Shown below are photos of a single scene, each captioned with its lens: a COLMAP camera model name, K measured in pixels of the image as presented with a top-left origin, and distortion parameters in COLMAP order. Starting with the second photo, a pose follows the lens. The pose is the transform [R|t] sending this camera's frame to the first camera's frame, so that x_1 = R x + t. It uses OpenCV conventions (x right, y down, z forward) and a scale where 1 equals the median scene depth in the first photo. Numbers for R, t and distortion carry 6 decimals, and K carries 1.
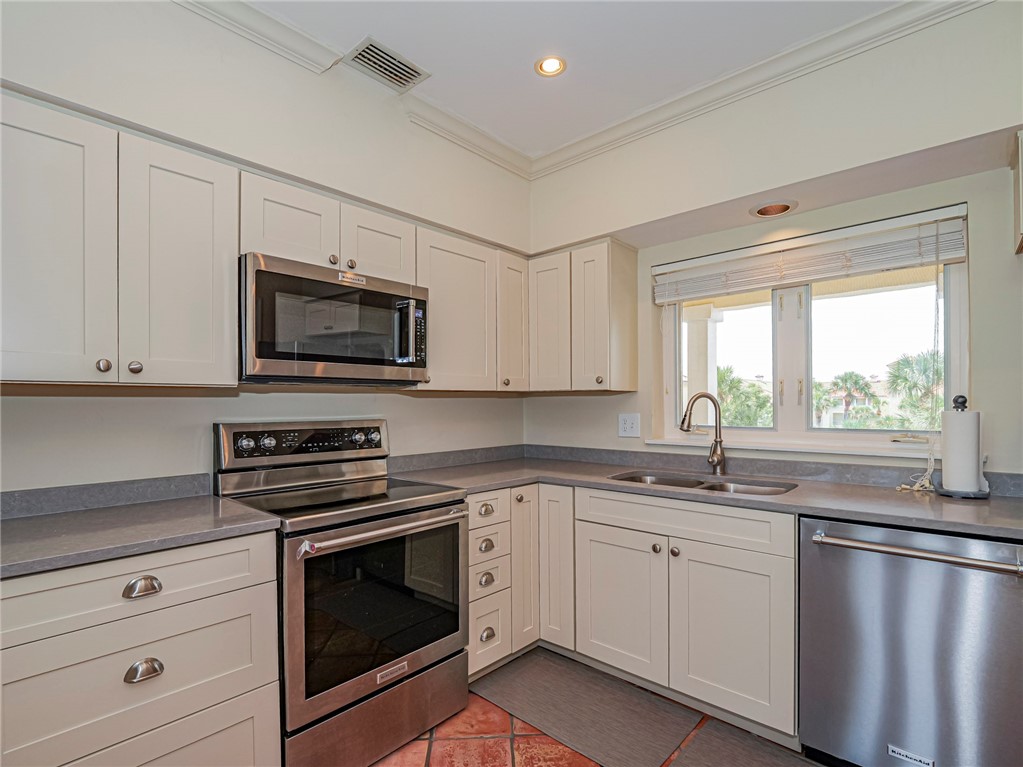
lens RADIAL K [[511.2, 0, 516.2], [0, 511.2, 399.4], [0, 0, 1]] dist [-0.016800, -0.000364]
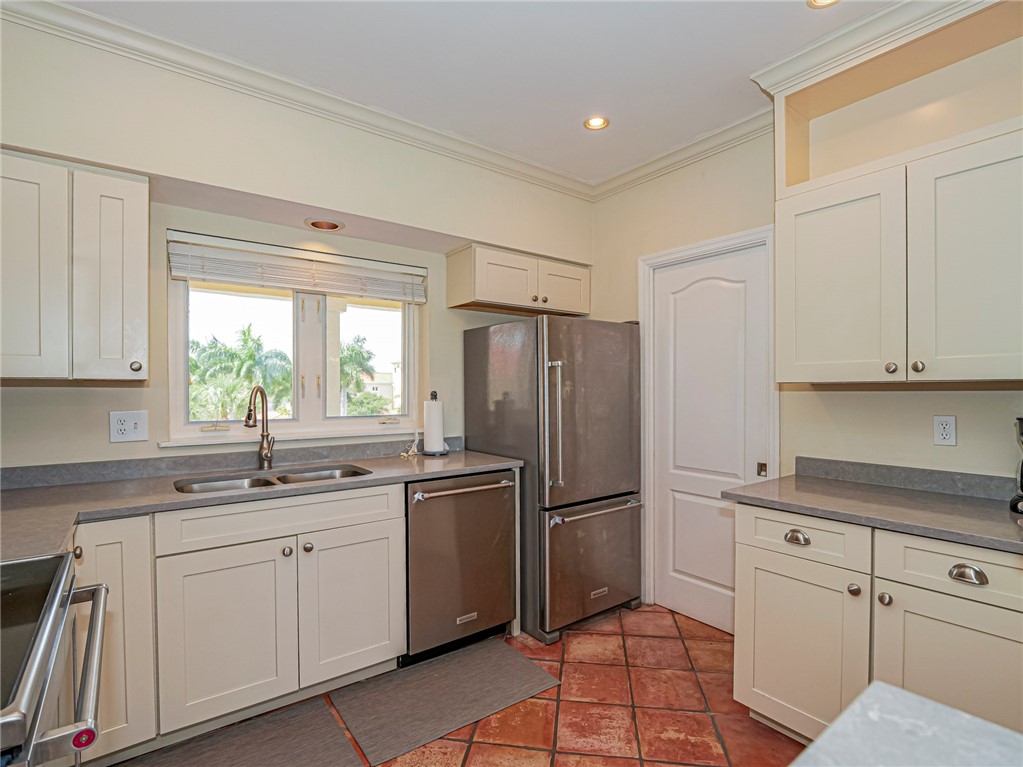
lens RADIAL K [[496.6, 0, 512.7], [0, 496.6, 391.6], [0, 0, 1]] dist [-0.015328, -0.000158]
pose [[0.188101, 0.000897, 0.982149, -0.471573], [-0.009785, 0.999952, 0.000961, -0.008221], [-0.982101, -0.009791, 0.188101, 0.362230]]
